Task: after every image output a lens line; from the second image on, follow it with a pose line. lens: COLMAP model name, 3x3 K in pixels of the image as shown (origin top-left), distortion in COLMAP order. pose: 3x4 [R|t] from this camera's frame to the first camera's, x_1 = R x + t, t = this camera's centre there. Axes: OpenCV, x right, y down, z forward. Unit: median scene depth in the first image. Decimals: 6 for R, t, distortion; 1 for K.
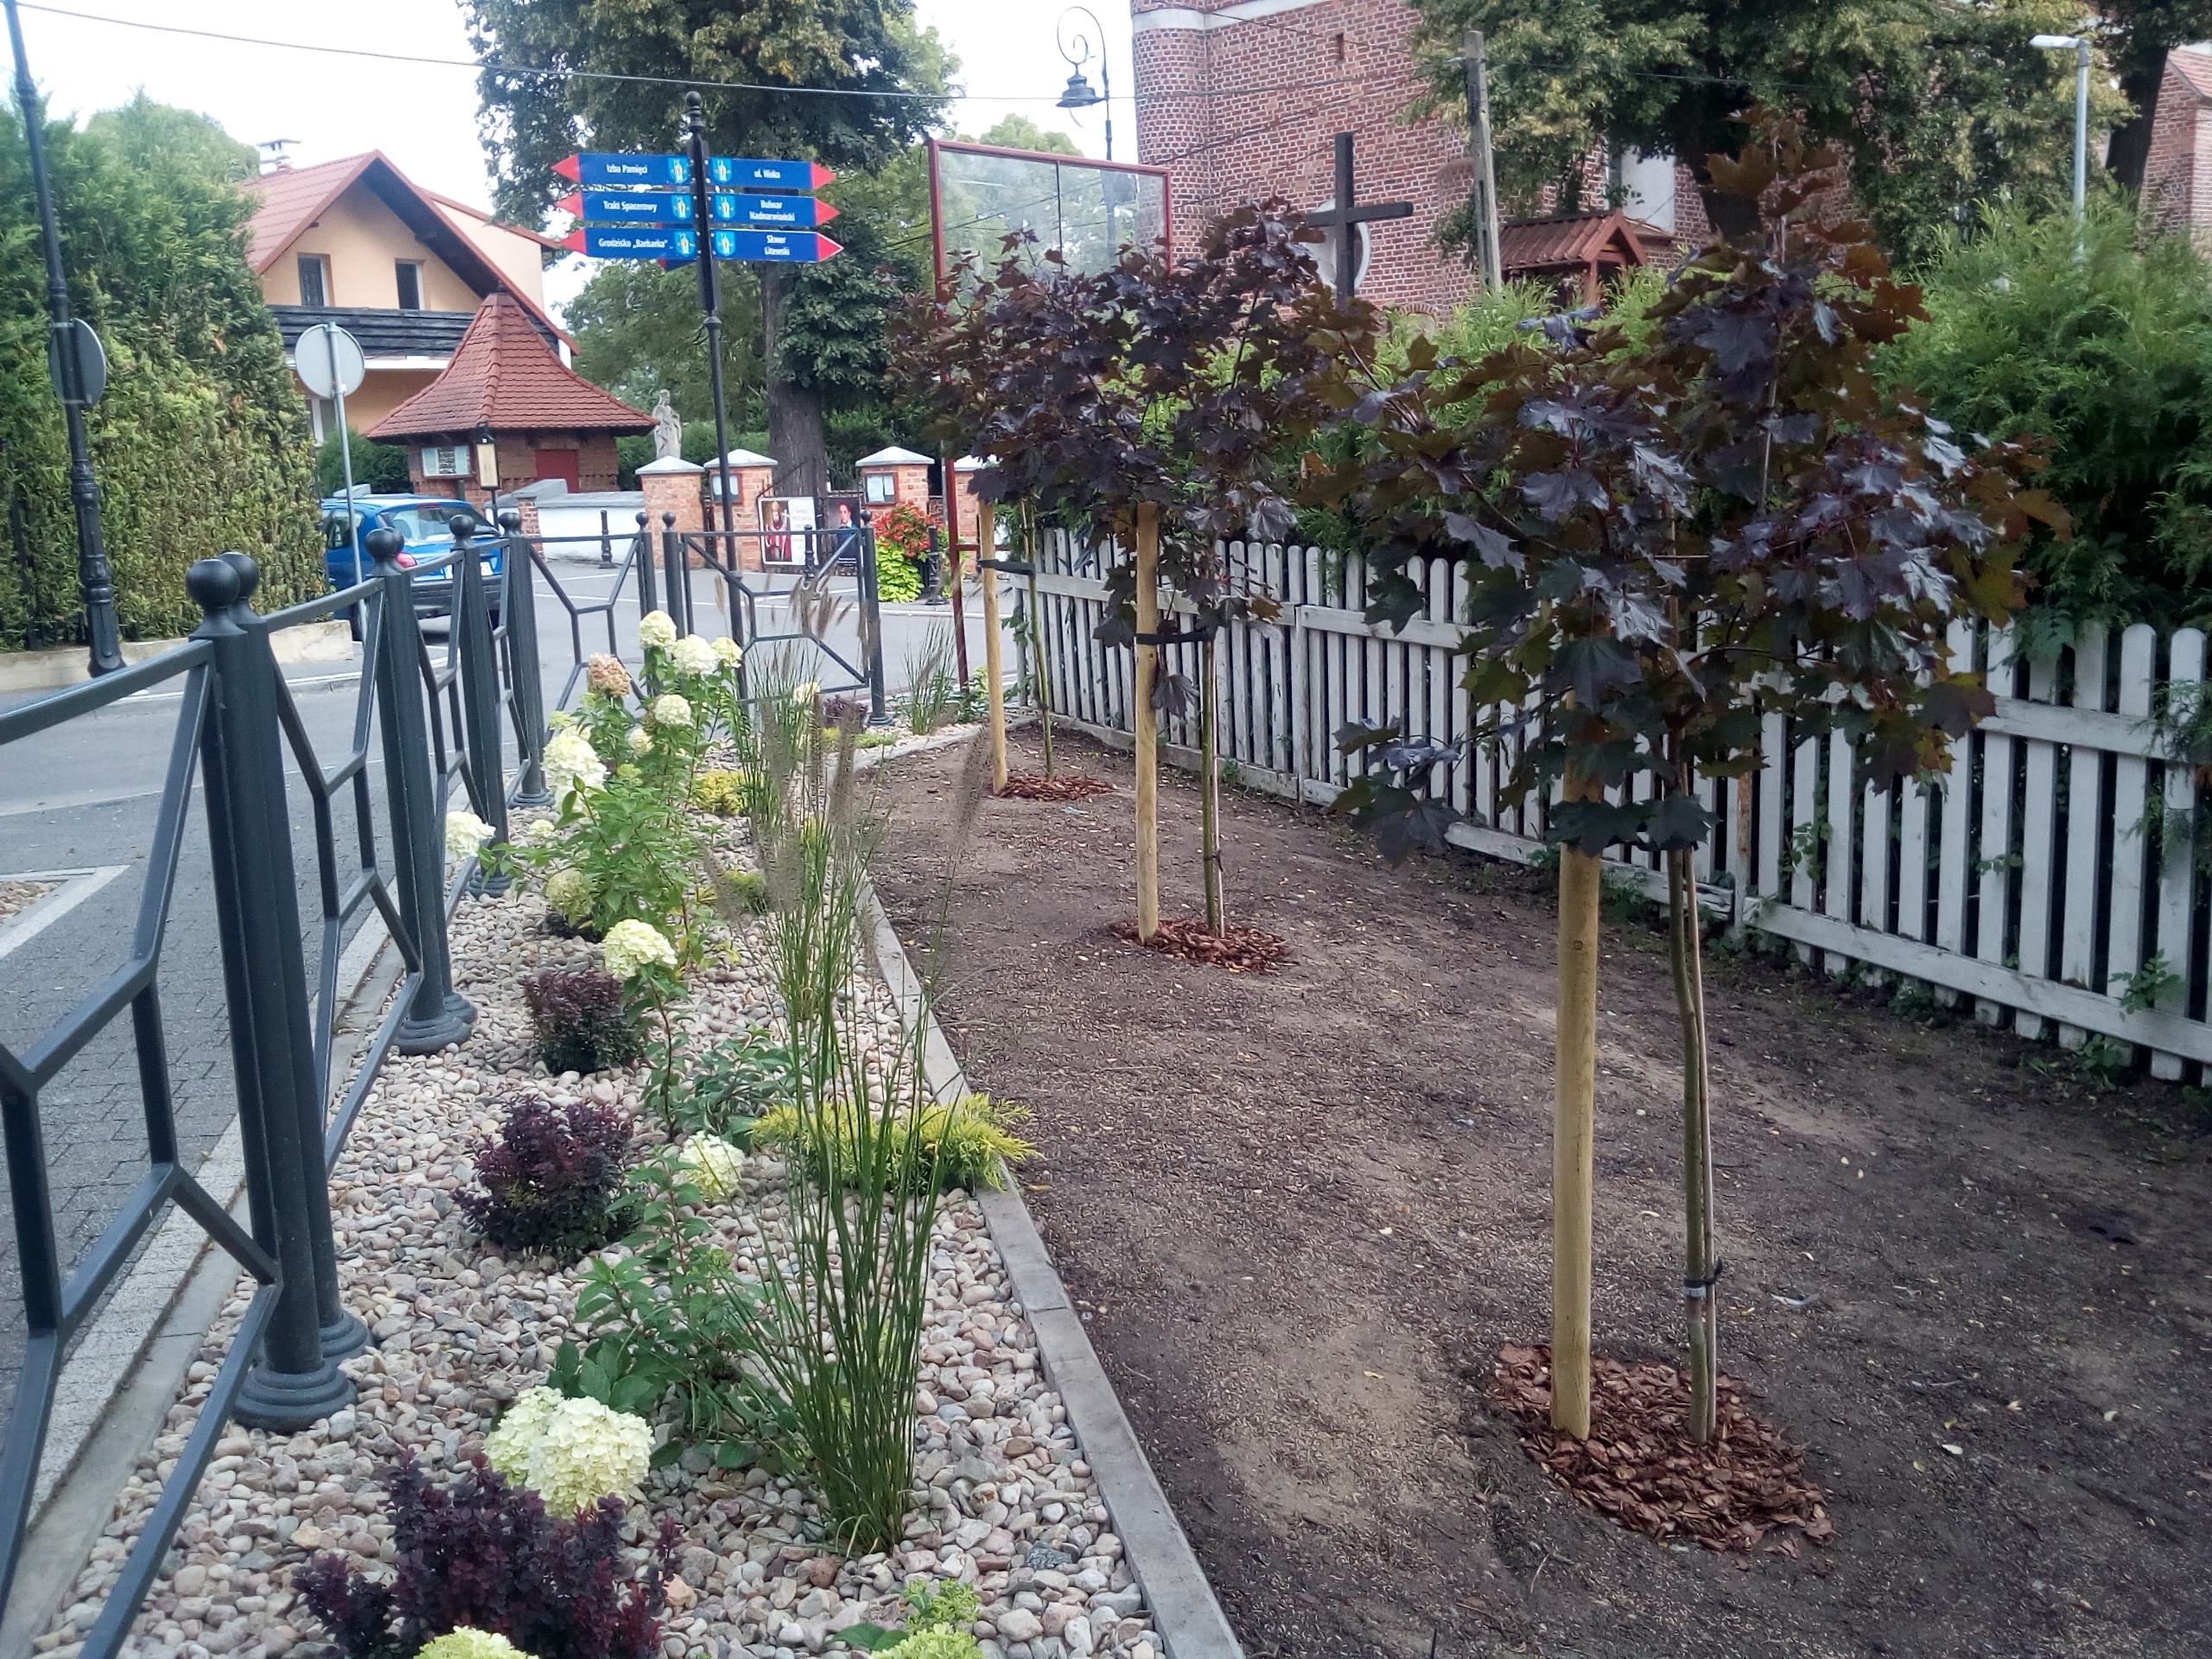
lens RADIAL K [[2008.3, 0, 1106.0], [0, 2008.3, 829.5], [0, 0, 1]] dist [-0.040842, 0.003301]
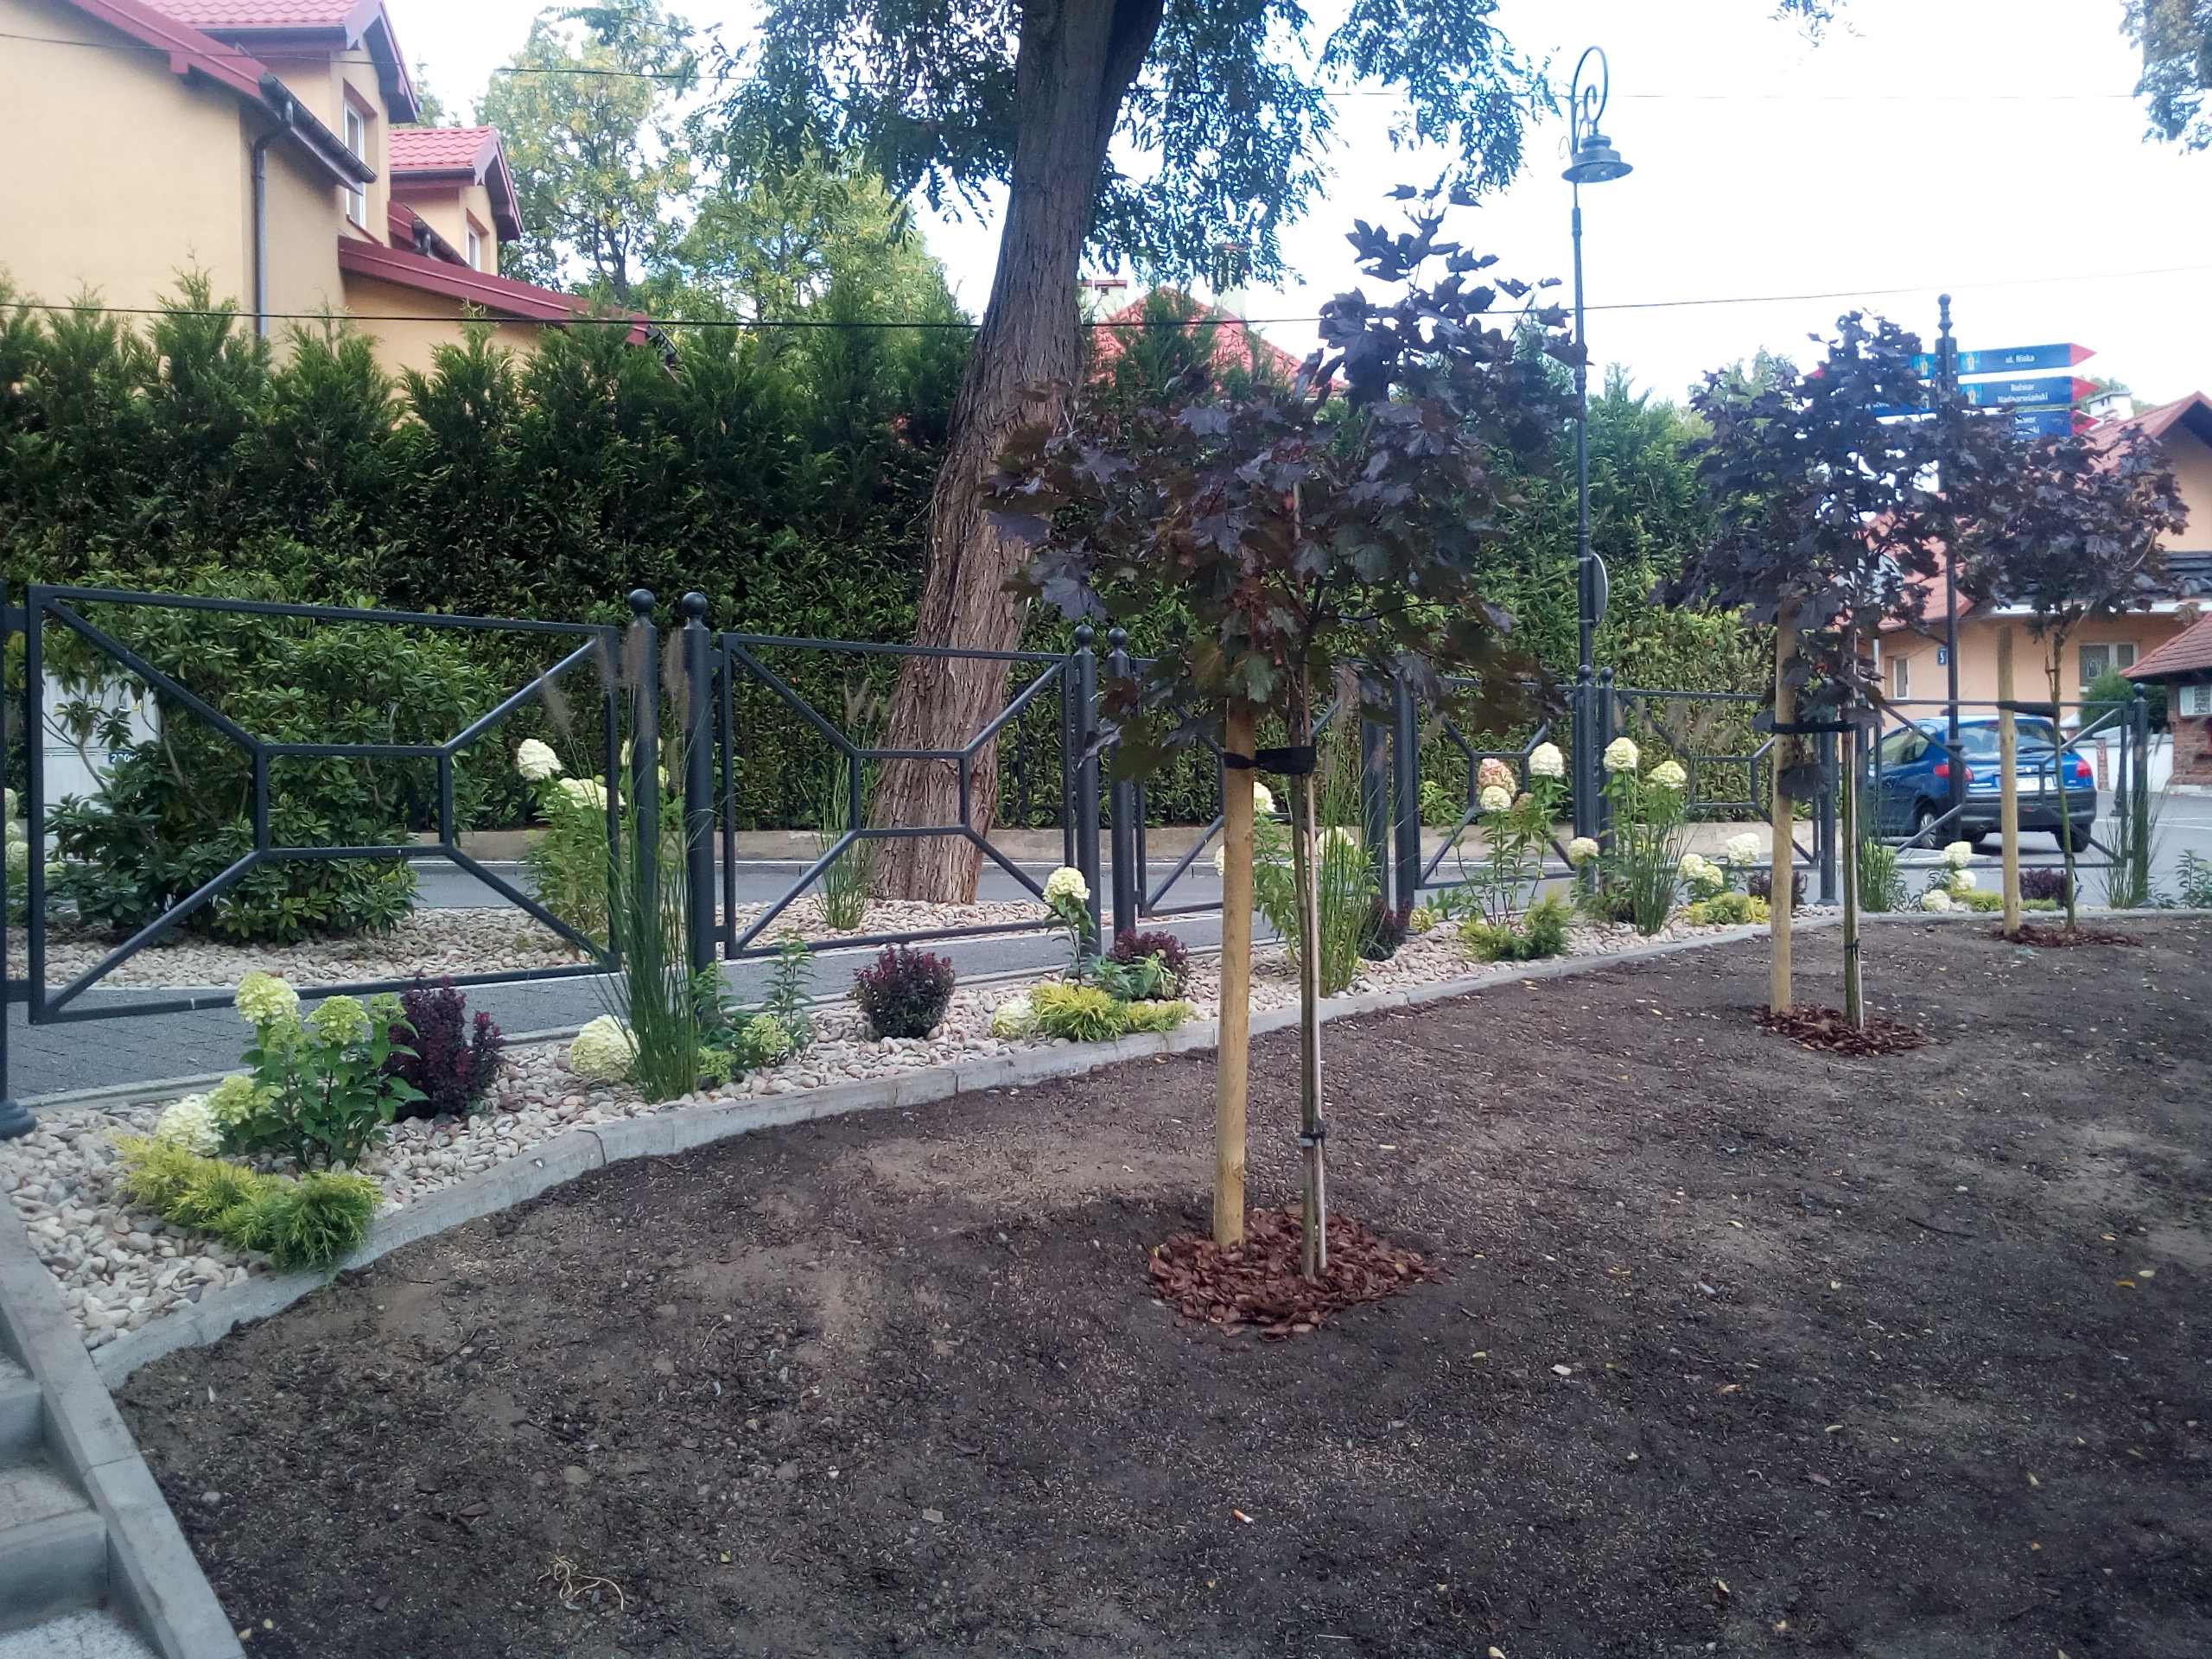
lens RADIAL K [[2008.3, 0, 1106.0], [0, 2008.3, 829.5], [0, 0, 1]] dist [-0.040842, 0.003301]
pose [[0.625433, 0.031293, -0.779651, 0.234405], [-0.132248, 0.988991, -0.066394, 0.028547], [0.768989, 0.144632, 0.622685, 0.025627]]
